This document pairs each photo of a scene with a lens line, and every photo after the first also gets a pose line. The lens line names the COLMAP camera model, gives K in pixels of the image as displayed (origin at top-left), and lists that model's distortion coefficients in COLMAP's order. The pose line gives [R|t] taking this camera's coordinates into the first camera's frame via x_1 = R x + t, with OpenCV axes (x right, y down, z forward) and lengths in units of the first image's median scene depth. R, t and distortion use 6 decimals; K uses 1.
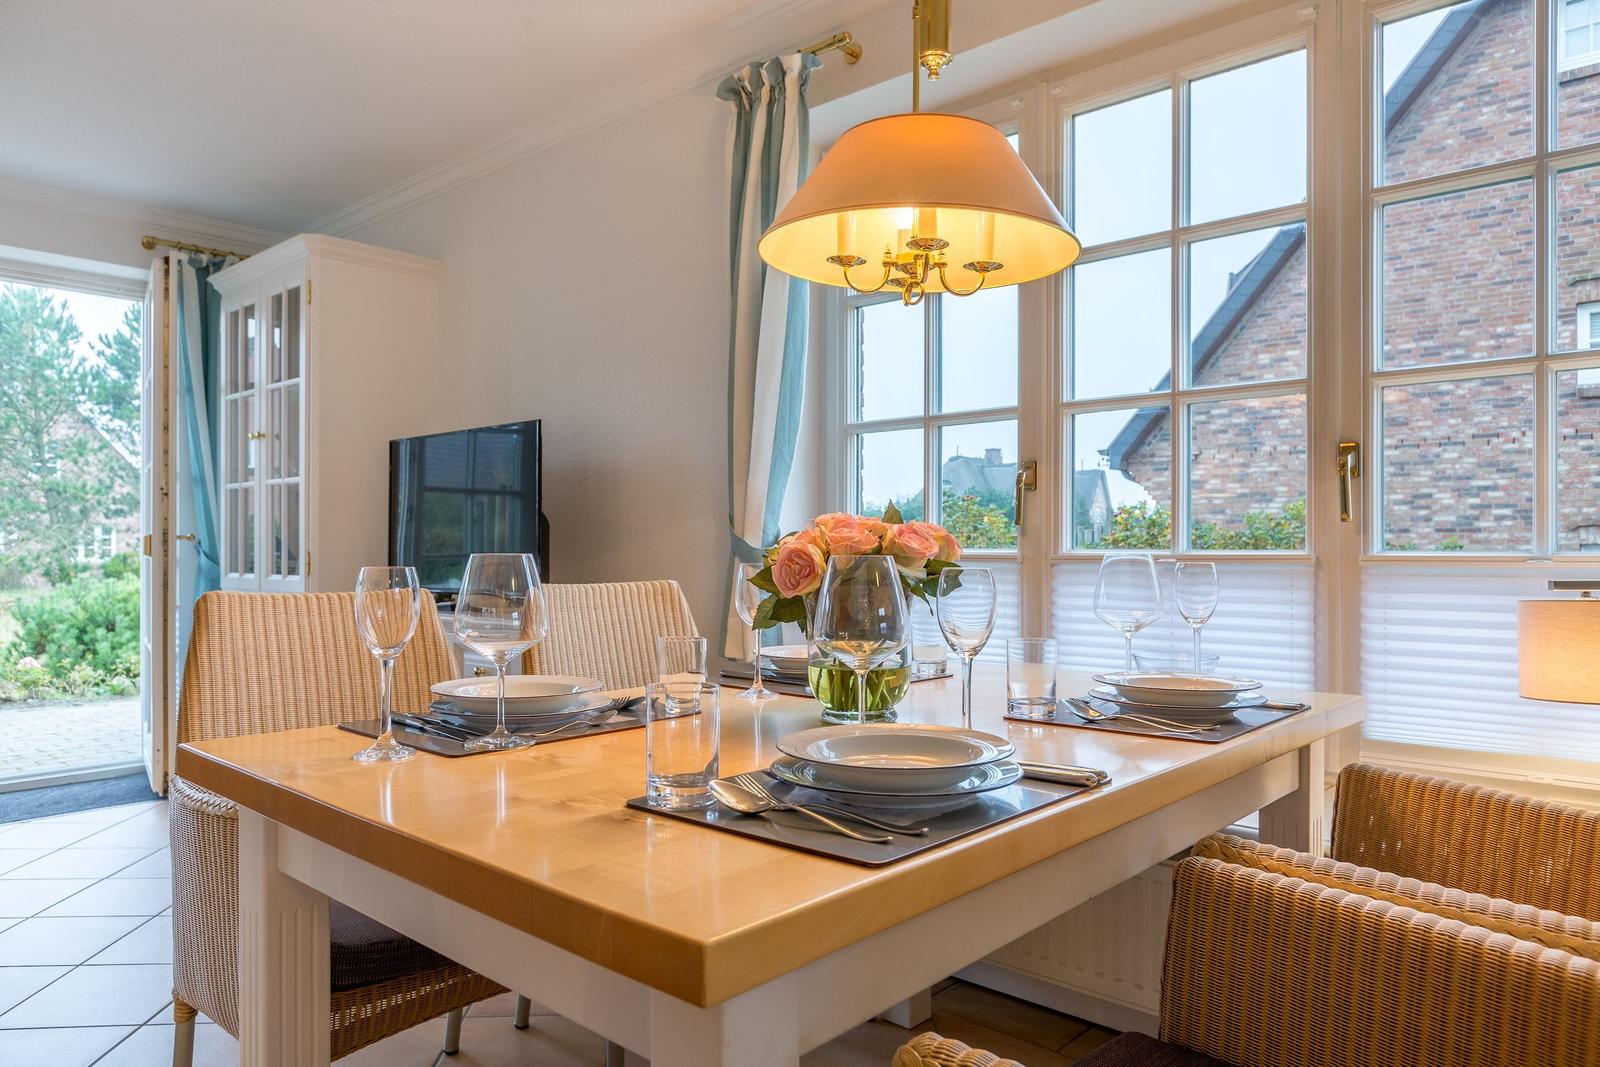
lens RADIAL K [[980.2, 0, 775.9], [0, 980.2, 542.0], [0, 0, 1]] dist [-0.000893, -0.002897]
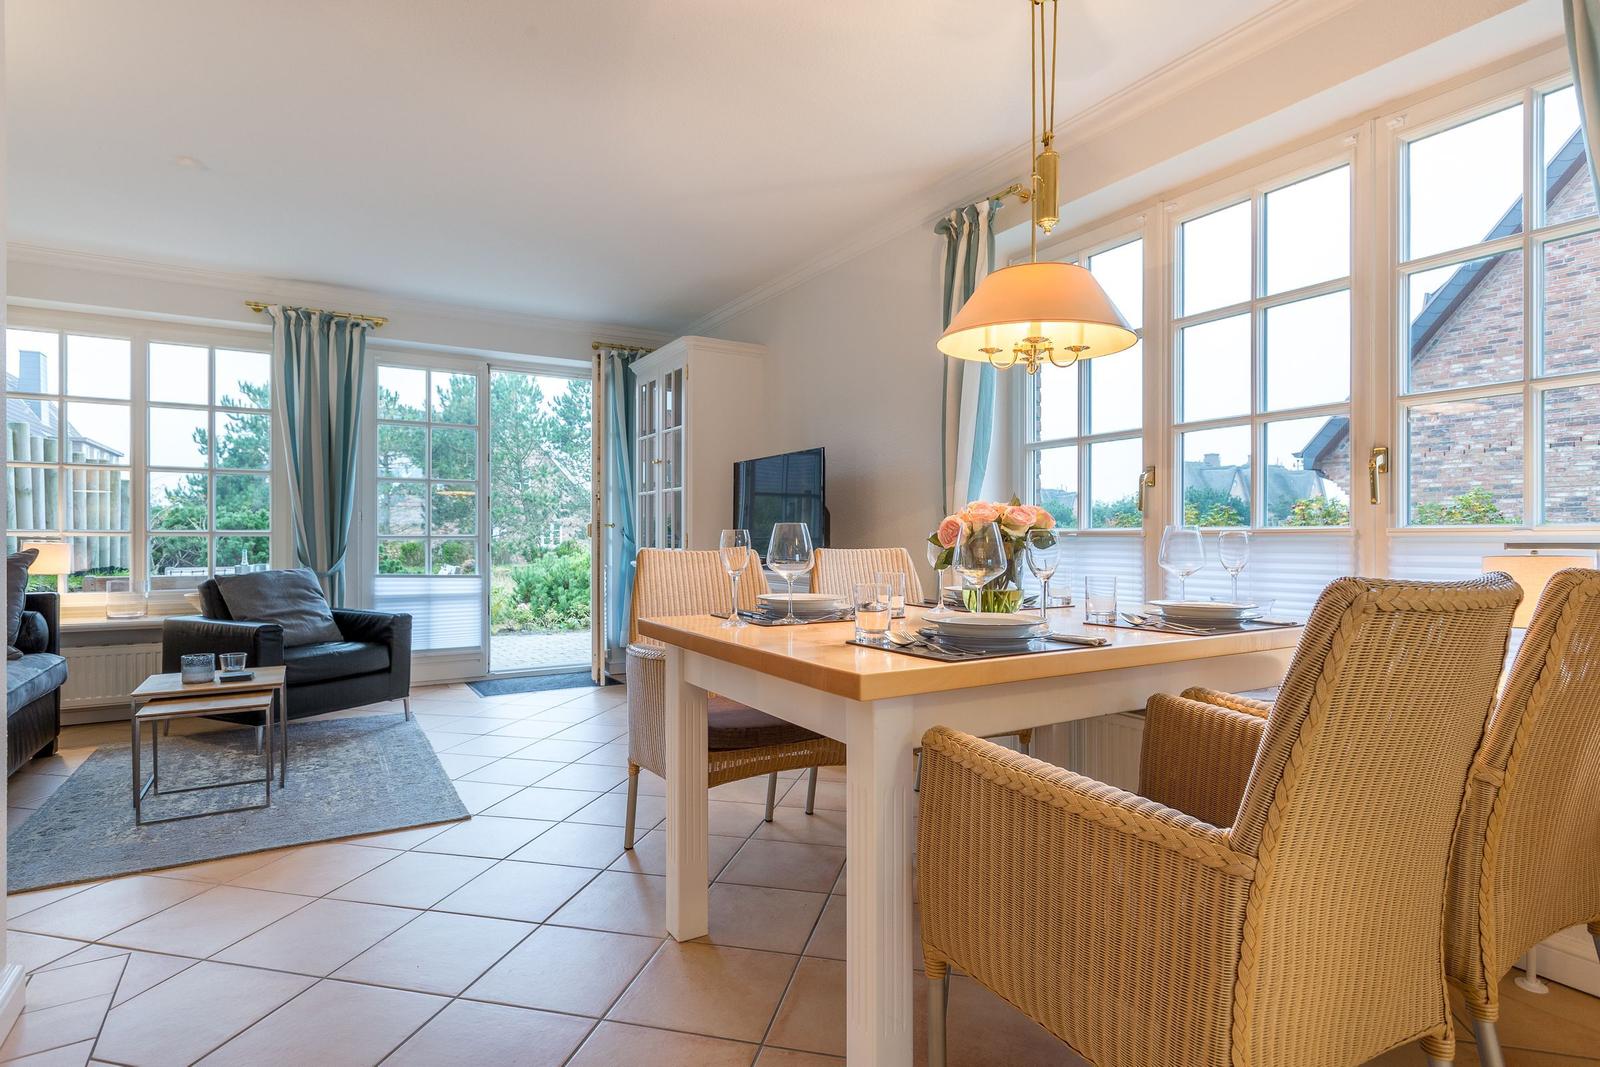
lens RADIAL K [[788.7, 0, 791.6], [0, 788.7, 537.6], [0, 0, 1]] dist [-0.018024, 0.000462]
pose [[0.955287, 0.000208, -0.295681, 0.089488], [0.000314, 0.999998, 0.001718, 0.018866], [0.295681, -0.001734, 0.955285, -0.238114]]
